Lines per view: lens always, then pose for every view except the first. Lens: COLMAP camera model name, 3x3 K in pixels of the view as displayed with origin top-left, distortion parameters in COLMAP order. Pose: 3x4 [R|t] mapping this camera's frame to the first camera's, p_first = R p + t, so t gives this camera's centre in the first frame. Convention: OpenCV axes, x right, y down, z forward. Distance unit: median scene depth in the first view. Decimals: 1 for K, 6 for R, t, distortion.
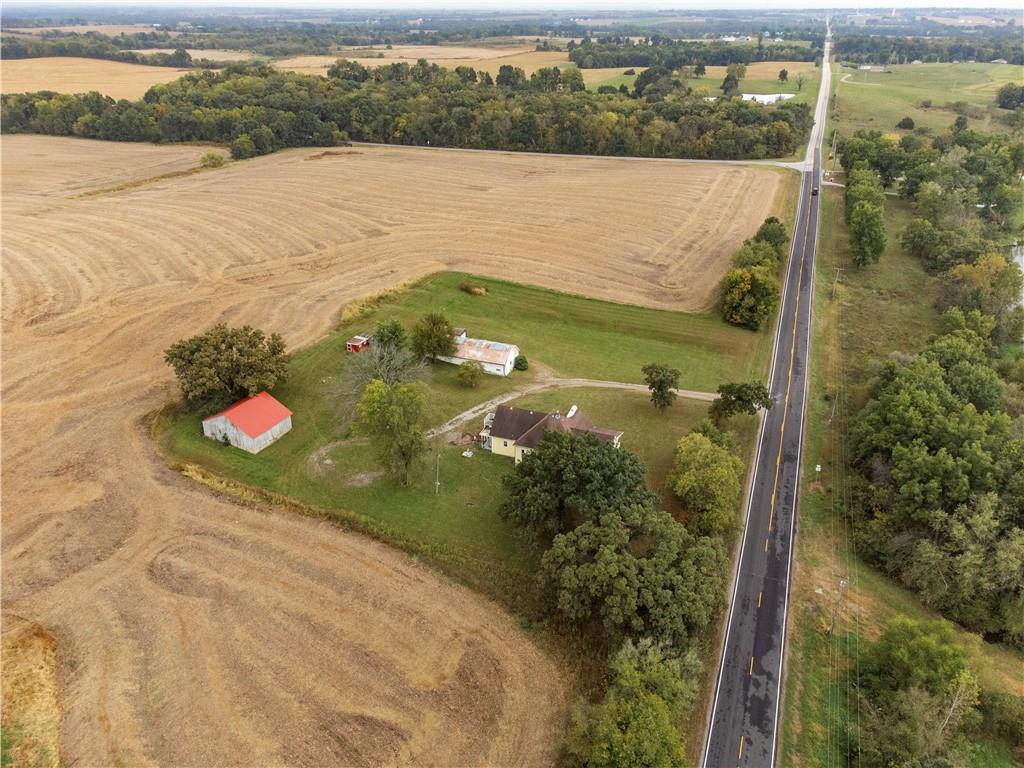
lens RADIAL K [[765.5, 0, 503.7], [0, 765.5, 379.2], [0, 0, 1]] dist [0.033308, -0.016115]
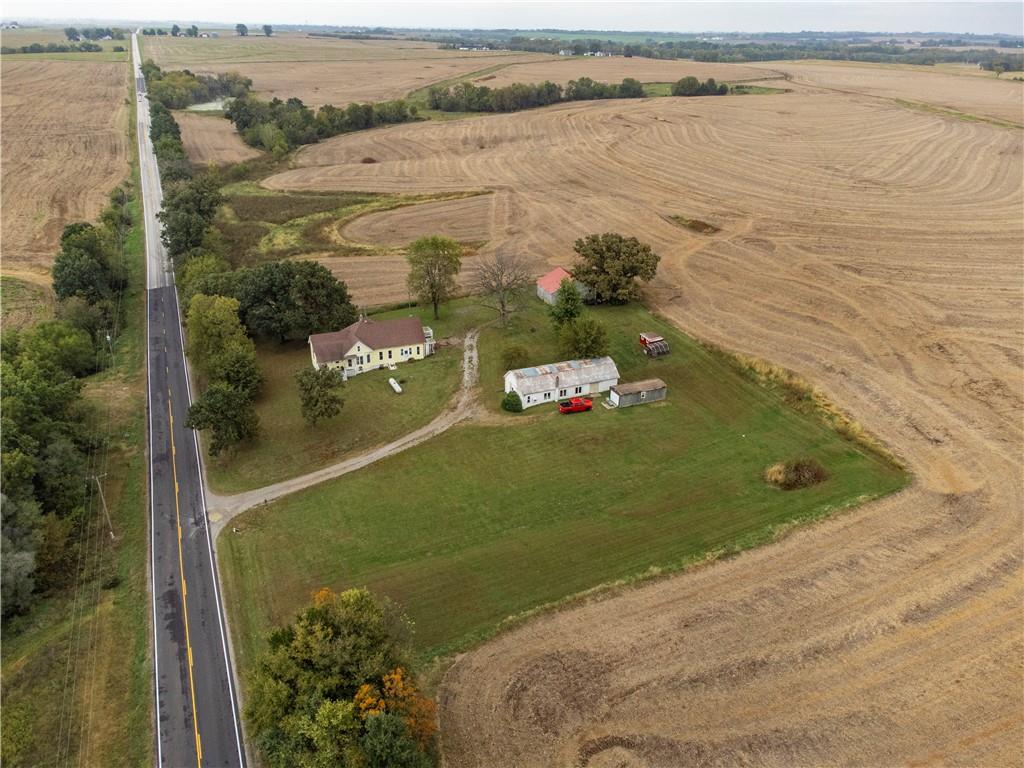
lens RADIAL K [[765.5, 0, 513.1], [0, 765.5, 362.6], [0, 0, 1]] dist [0.033308, -0.016115]
pose [[-0.703337, 0.272870, -0.656399, 0.507434], [-0.326244, 0.696493, 0.639111, -0.531924], [0.631571, 0.663656, -0.400847, 1.220856]]
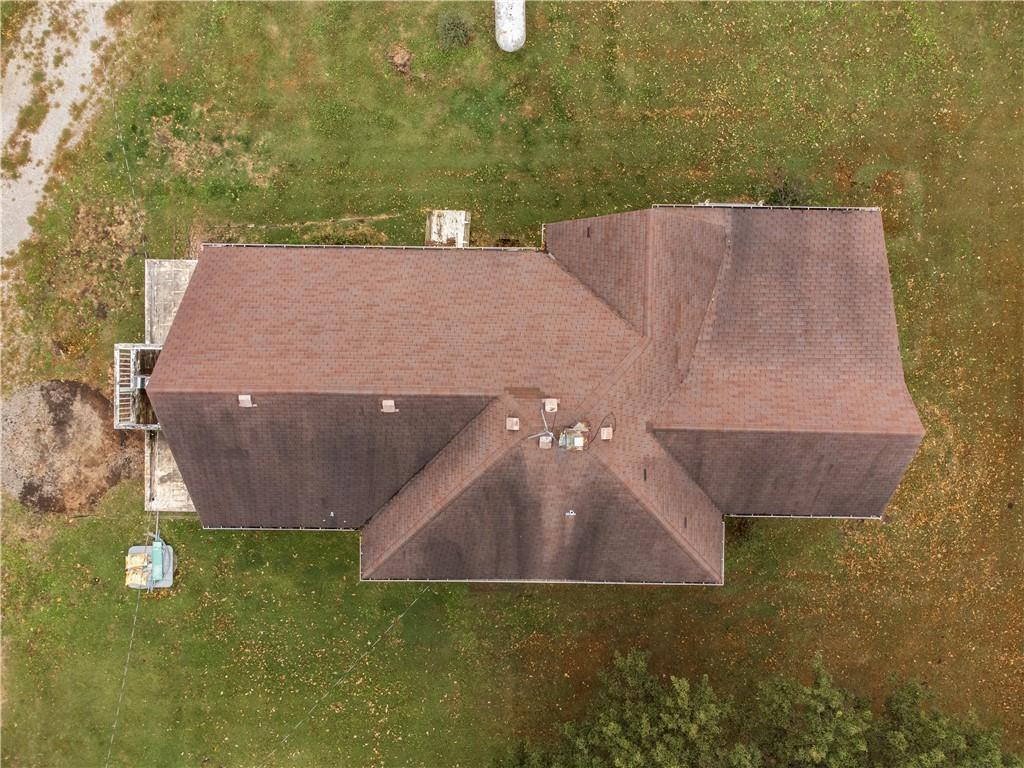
lens RADIAL K [[765.5, 0, 510.0], [0, 765.5, 385.0], [0, 0, 1]] dist [0.033308, -0.016115]
pose [[0.936257, -0.351308, -0.002342, 0.046632], [0.151469, 0.397640, 0.904953, -0.071918], [-0.316986, -0.847623, 0.425506, 0.701346]]
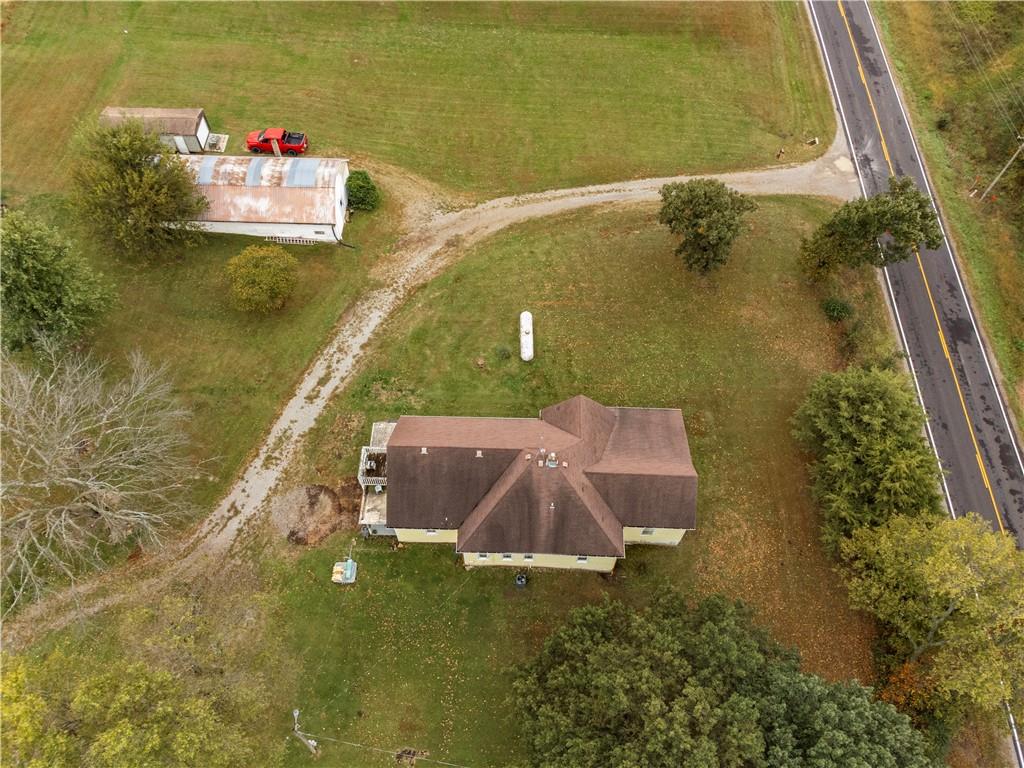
lens RADIAL K [[765.5, 0, 509.7], [0, 765.5, 380.6], [0, 0, 1]] dist [0.033308, -0.016115]
pose [[0.942920, -0.283023, 0.175501, -0.005260], [0.147640, 0.827647, 0.541483, -0.150372], [-0.298505, -0.484664, 0.822190, 0.519577]]
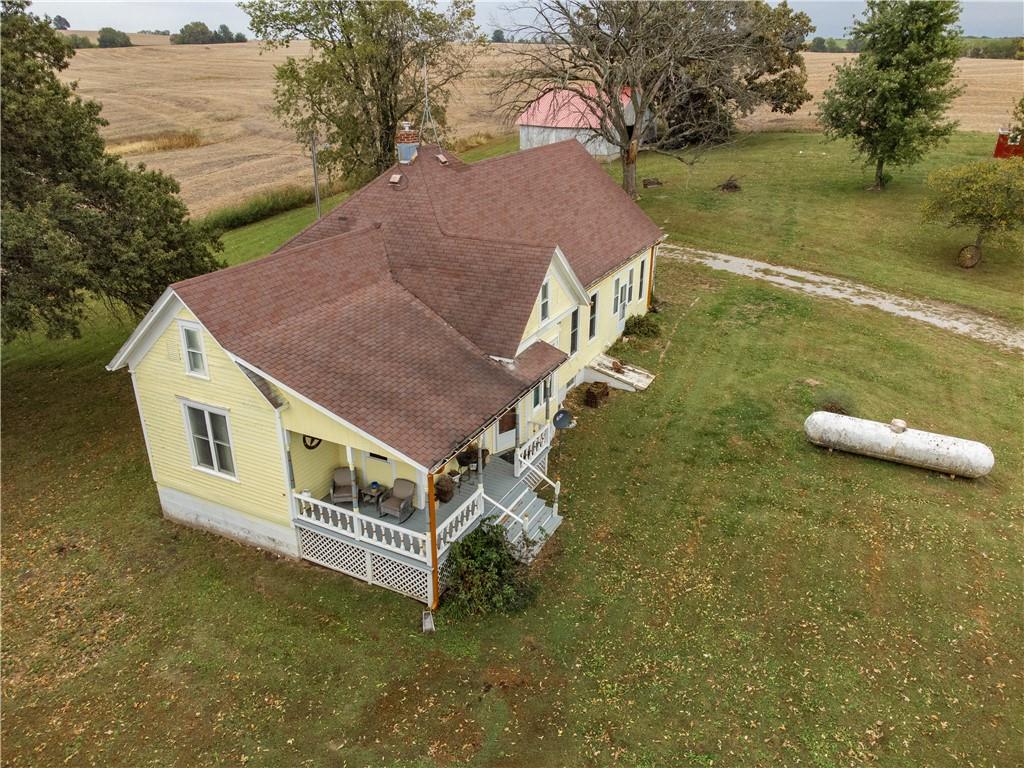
lens RADIAL K [[765.5, 0, 510.8], [0, 765.5, 378.2], [0, 0, 1]] dist [0.033308, -0.016115]
pose [[-0.101500, 0.393455, -0.913724, 0.198355], [-0.437187, 0.807385, 0.396229, 0.004257], [0.893625, 0.439685, 0.090064, 0.762489]]
